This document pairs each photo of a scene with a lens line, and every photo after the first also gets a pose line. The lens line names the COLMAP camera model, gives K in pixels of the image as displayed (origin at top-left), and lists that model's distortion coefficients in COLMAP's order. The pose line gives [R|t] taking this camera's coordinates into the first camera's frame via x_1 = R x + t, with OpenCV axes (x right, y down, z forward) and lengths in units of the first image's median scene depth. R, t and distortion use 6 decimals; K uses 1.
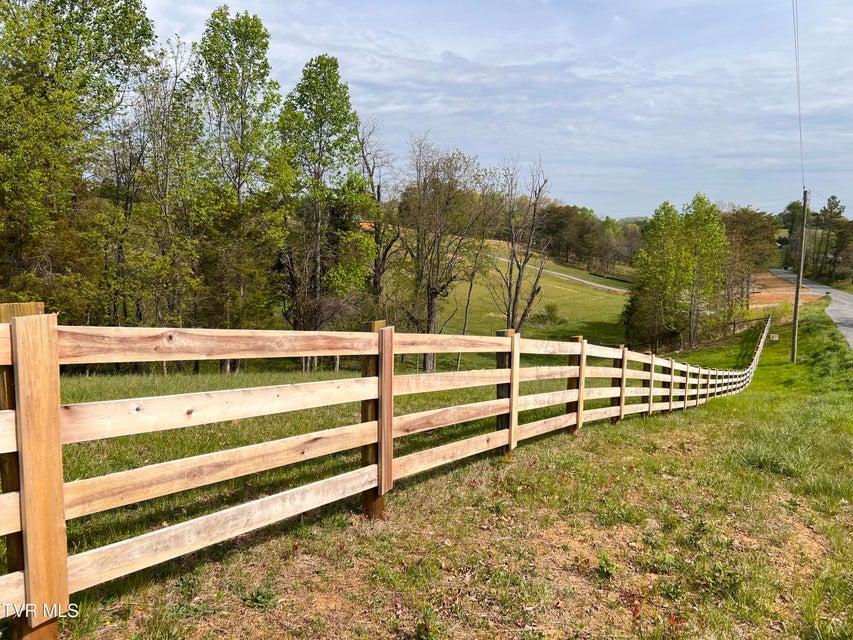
lens RADIAL K [[645.2, 0, 424.7], [0, 645.2, 317.2], [0, 0, 1]] dist [0.073683, -0.076496]
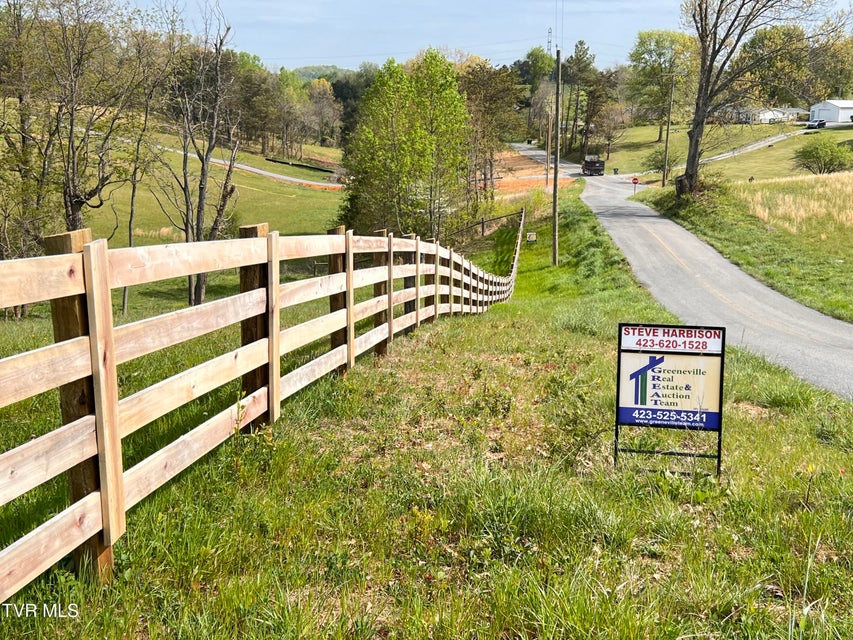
lens RADIAL K [[1057.9, 0, 433.9], [0, 1057.9, 322.2], [0, 0, 1]] dist [0.126296, 0.000000]
pose [[0.912343, -0.101361, 0.396681, -0.115288], [0.067088, 0.992785, 0.099380, -0.001973], [-0.403893, -0.064056, 0.912561, -0.160653]]
